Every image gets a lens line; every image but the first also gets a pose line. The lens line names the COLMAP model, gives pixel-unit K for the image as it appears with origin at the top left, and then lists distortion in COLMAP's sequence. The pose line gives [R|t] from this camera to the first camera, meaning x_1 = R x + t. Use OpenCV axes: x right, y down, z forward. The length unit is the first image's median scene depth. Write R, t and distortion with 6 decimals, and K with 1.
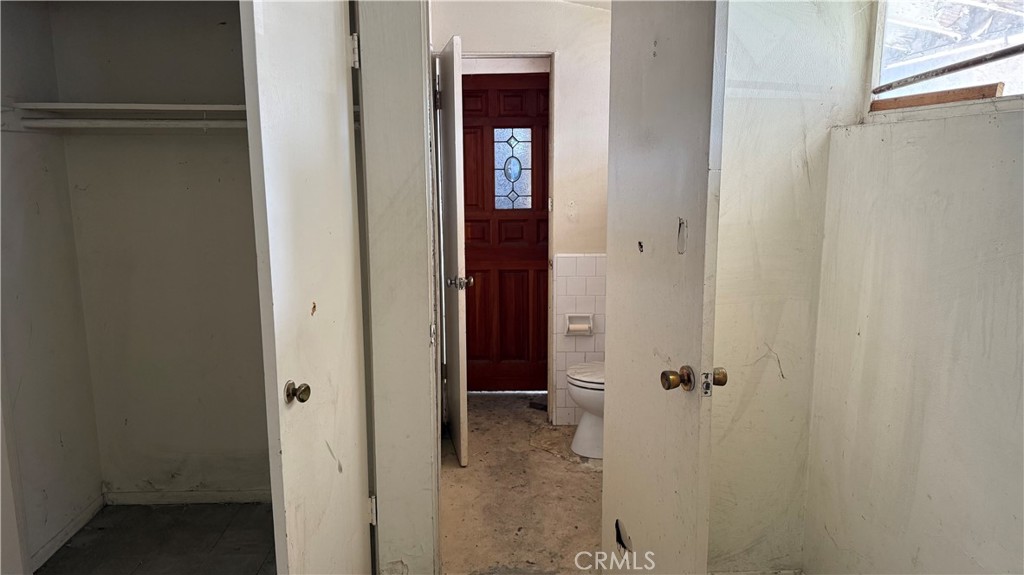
lens RADIAL K [[713.0, 0, 512.0], [0, 713.0, 287.5], [0, 0, 1]] dist [0.089256, -0.133298]
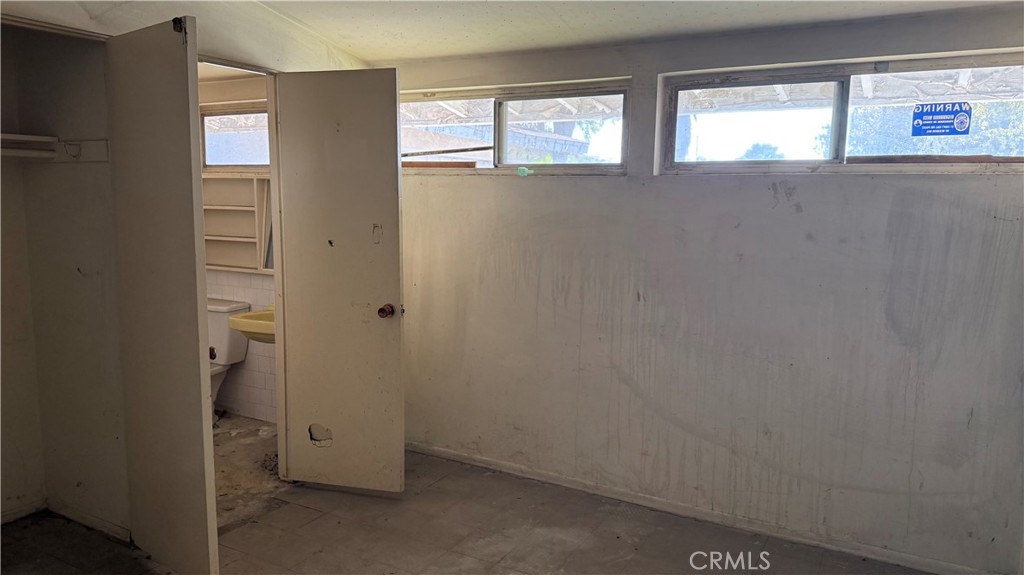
lens RADIAL K [[713.0, 0, 512.0], [0, 713.0, 287.5], [0, 0, 1]] dist [0.089256, -0.133298]
pose [[0.521550, -0.097307, 0.847654, -1.126808], [0.123604, 0.991612, 0.037781, 0.036571], [-0.844220, 0.085069, 0.529203, -0.238244]]
